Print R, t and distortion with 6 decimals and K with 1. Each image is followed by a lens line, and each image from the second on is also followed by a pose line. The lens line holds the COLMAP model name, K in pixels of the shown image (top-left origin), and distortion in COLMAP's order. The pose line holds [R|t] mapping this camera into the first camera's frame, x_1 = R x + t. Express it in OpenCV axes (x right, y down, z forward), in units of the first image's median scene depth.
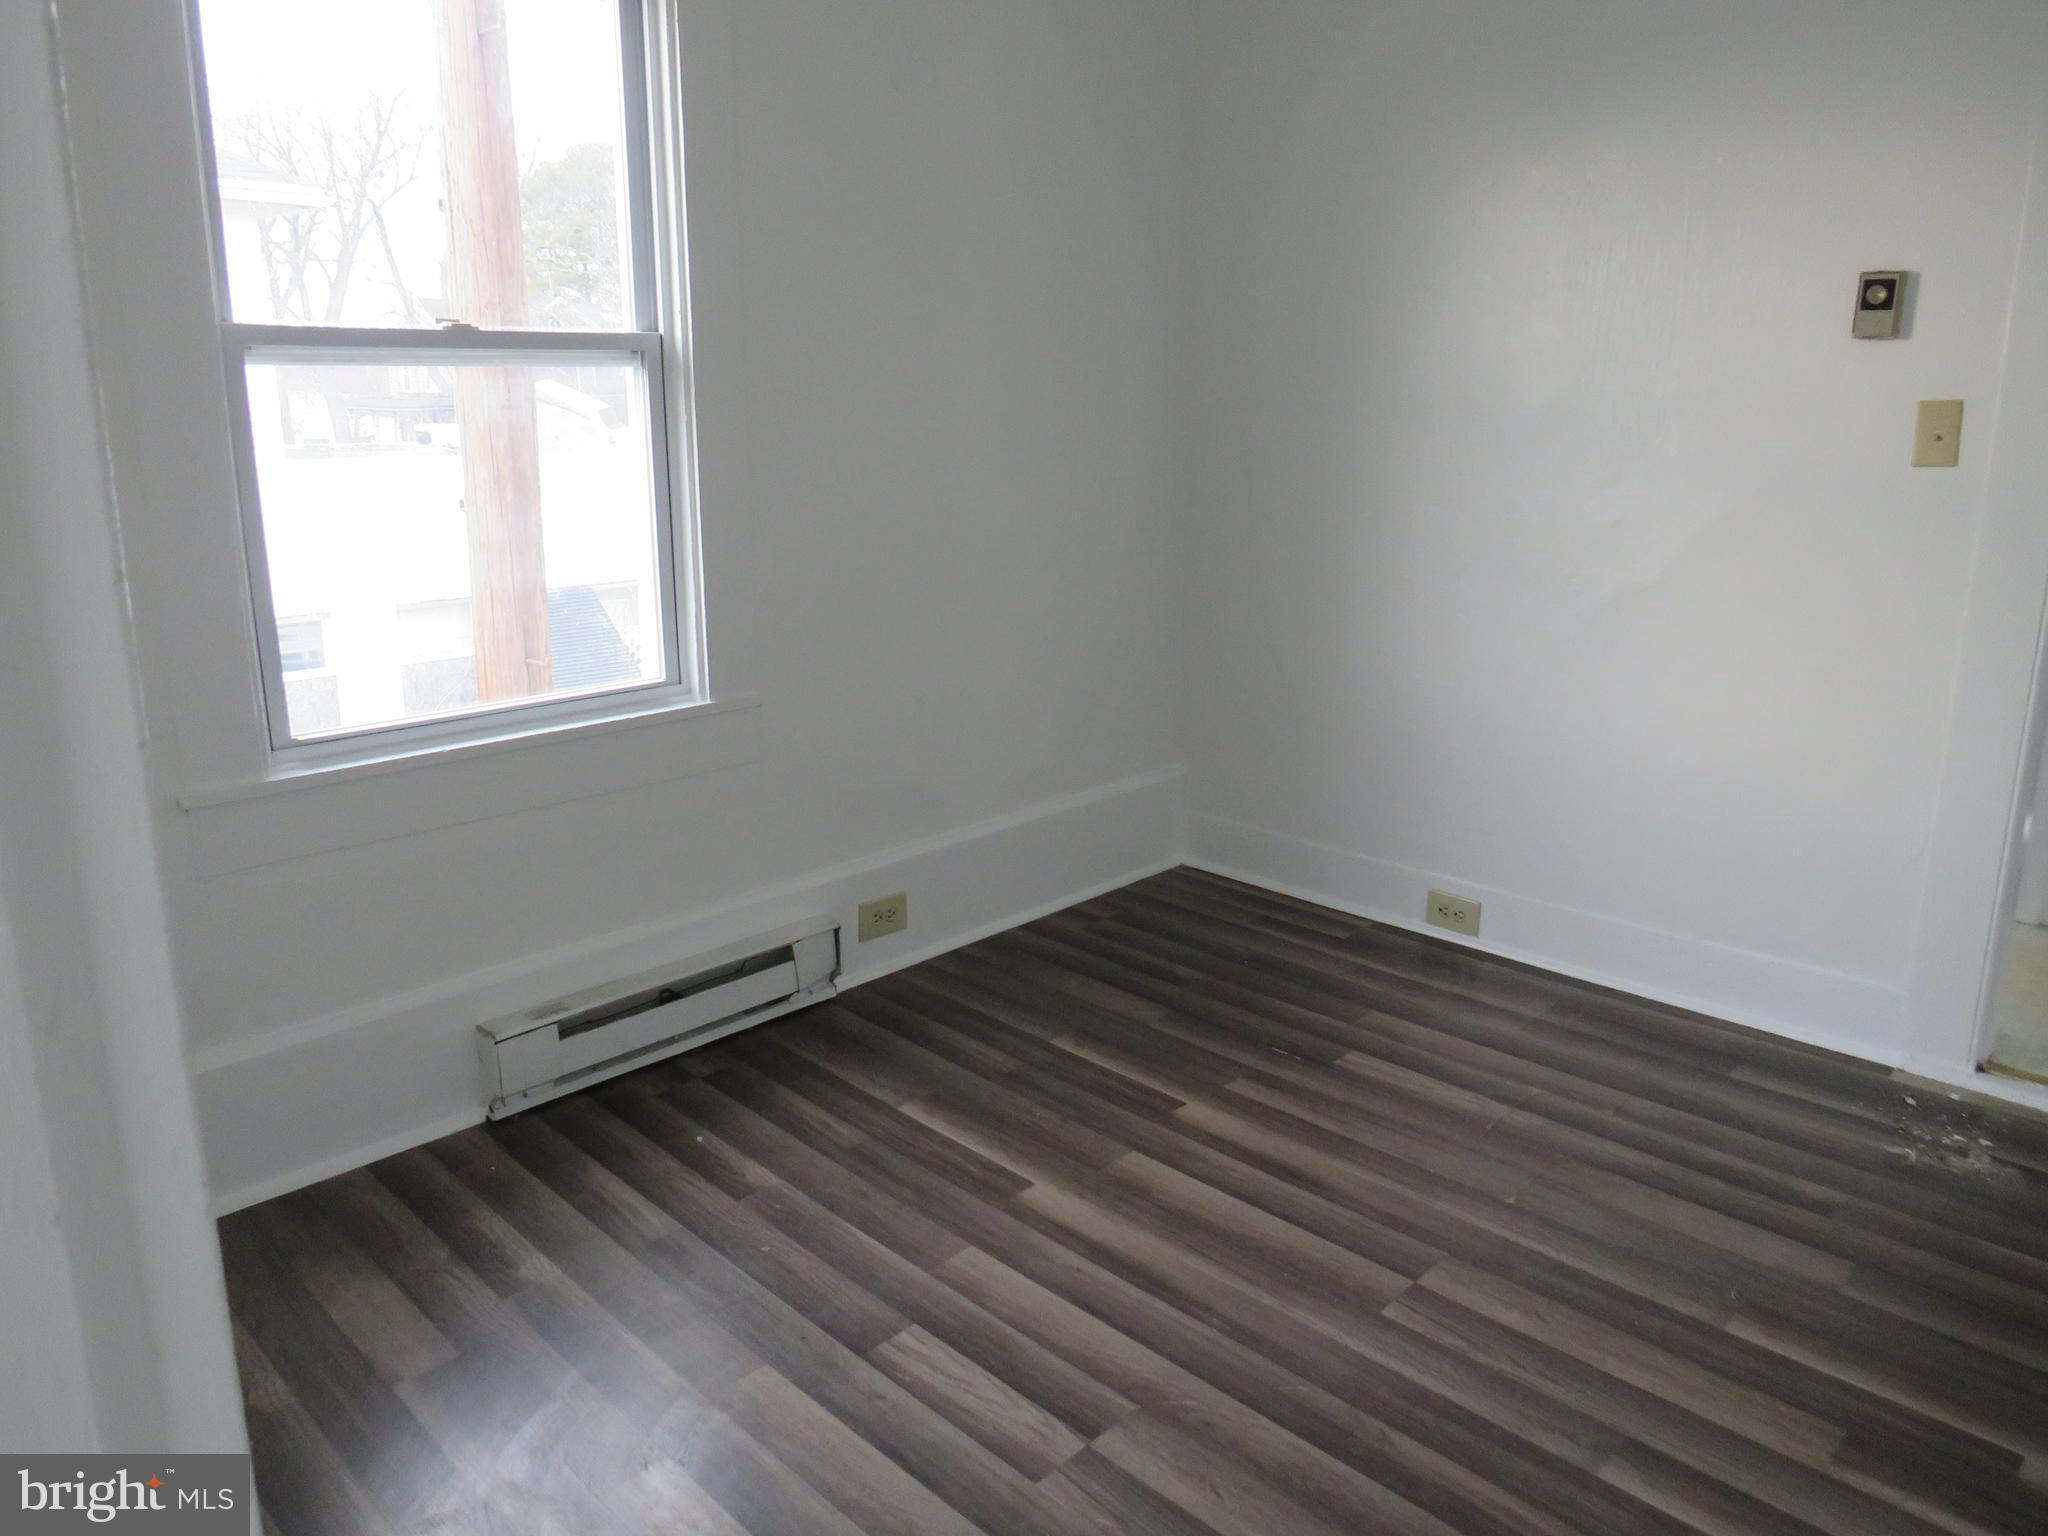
lens RADIAL K [[1423.8, 0, 1019.6], [0, 1423.8, 759.4], [0, 0, 1]] dist [-0.038717, 0.004696]
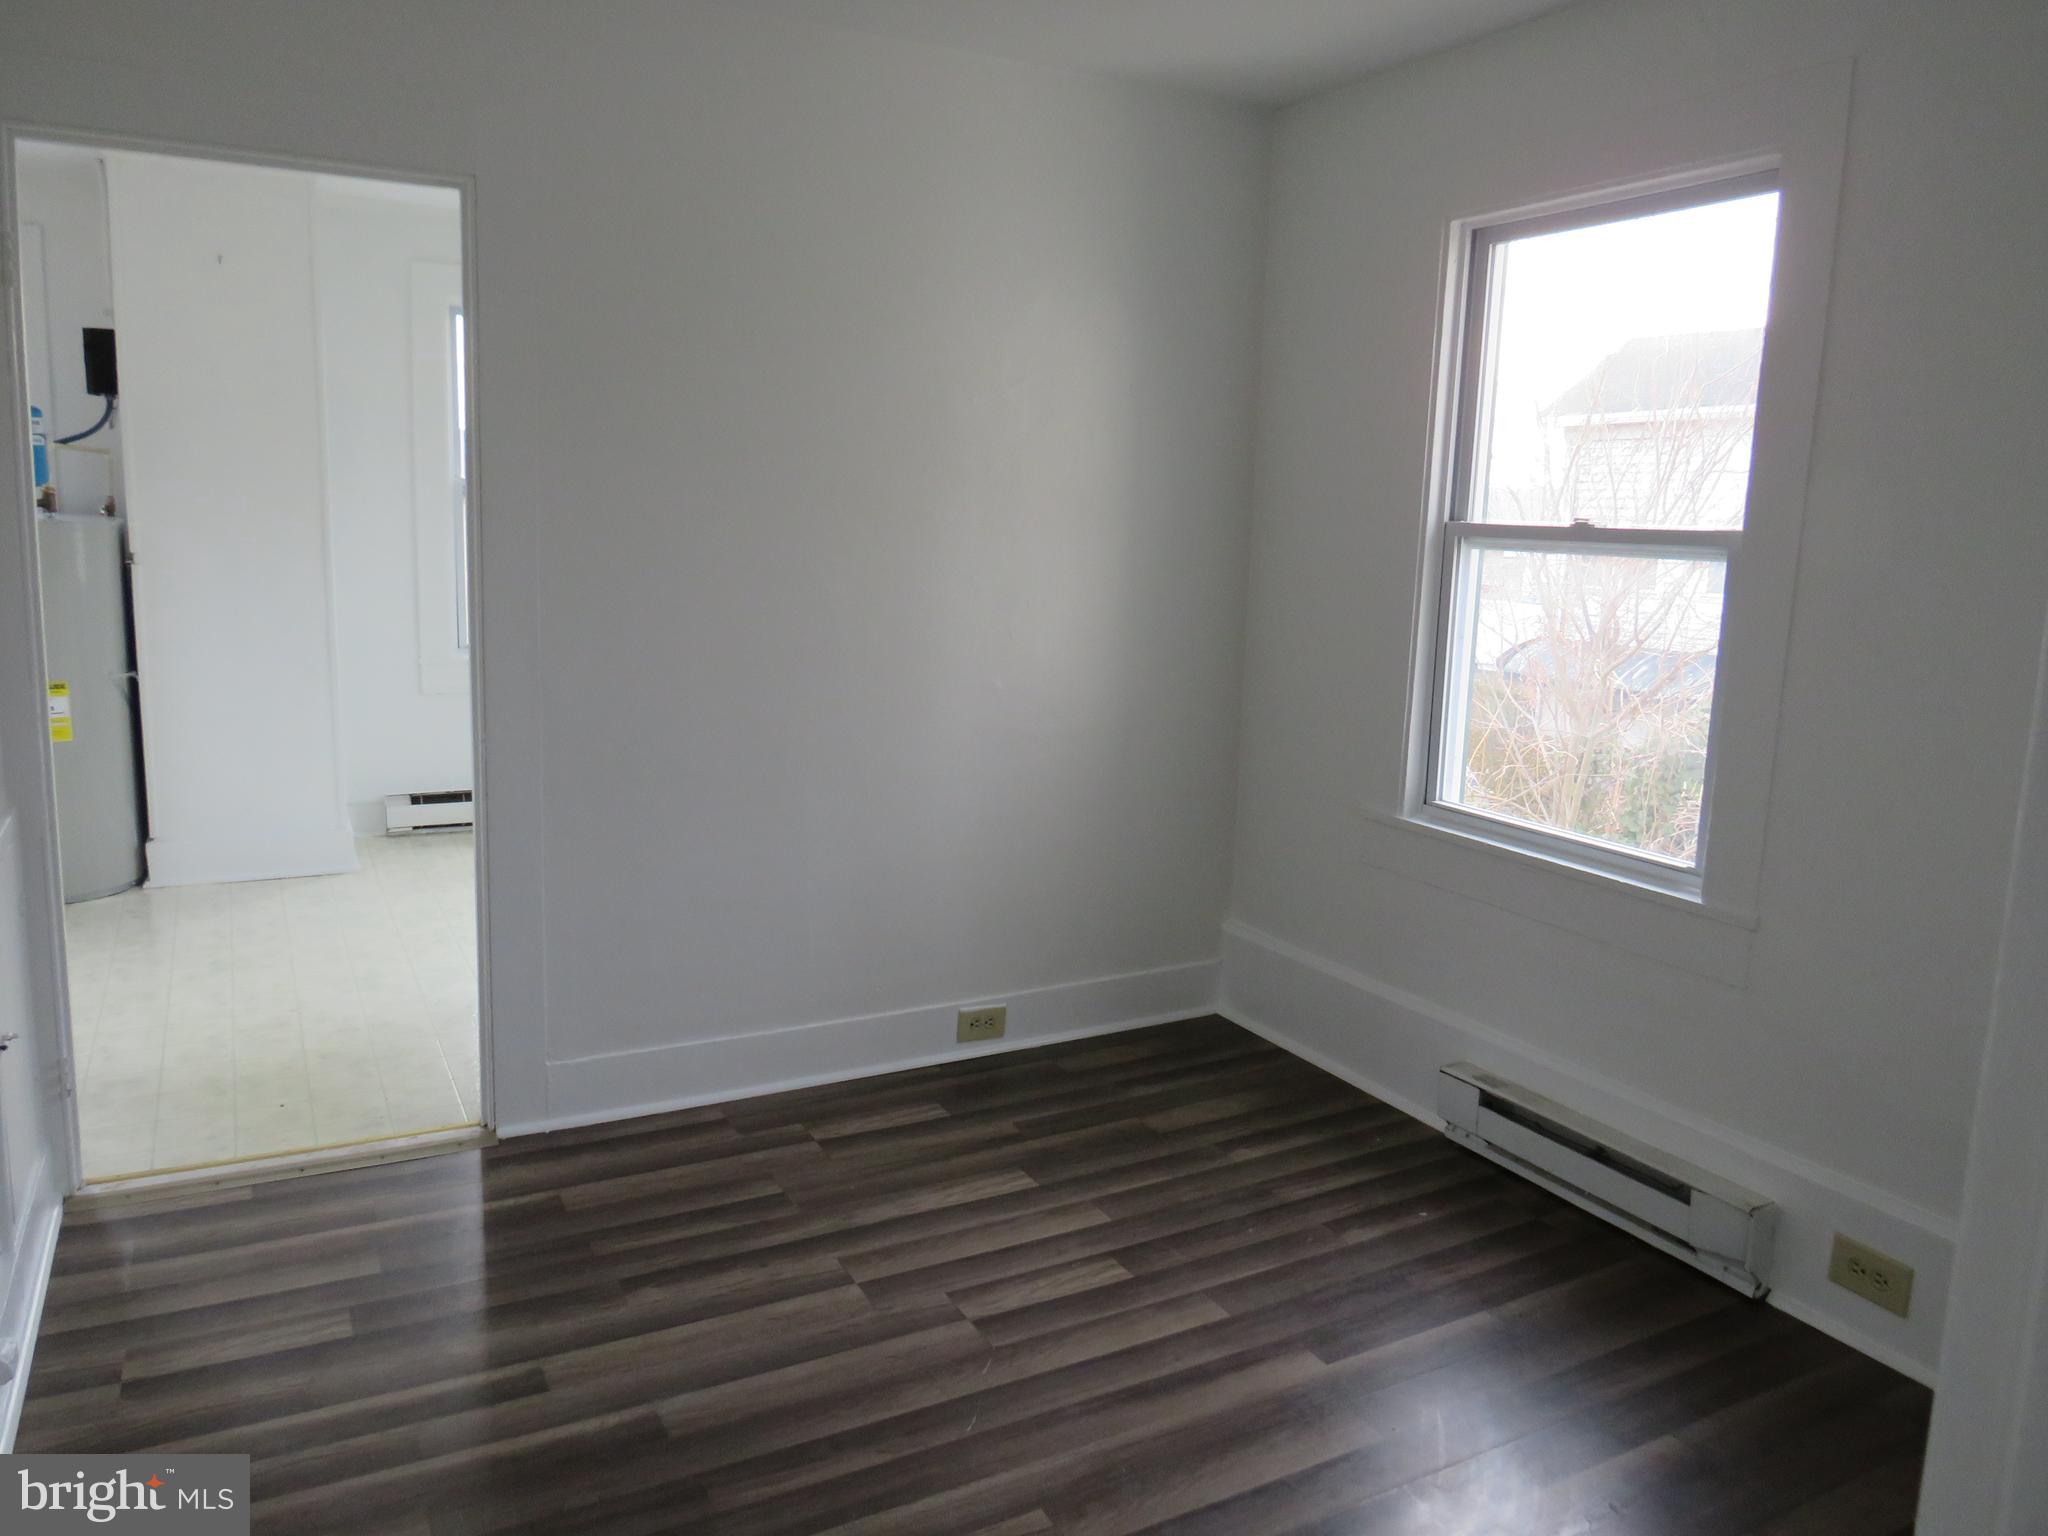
lens RADIAL K [[1423.8, 0, 1019.6], [0, 1423.8, 759.4], [0, 0, 1]] dist [-0.038717, 0.004696]
pose [[-0.295192, 0.149869, -0.943611, 0.957963], [-0.263401, 0.936583, 0.231153, -0.273206], [0.918413, 0.316782, -0.236996, 0.916696]]
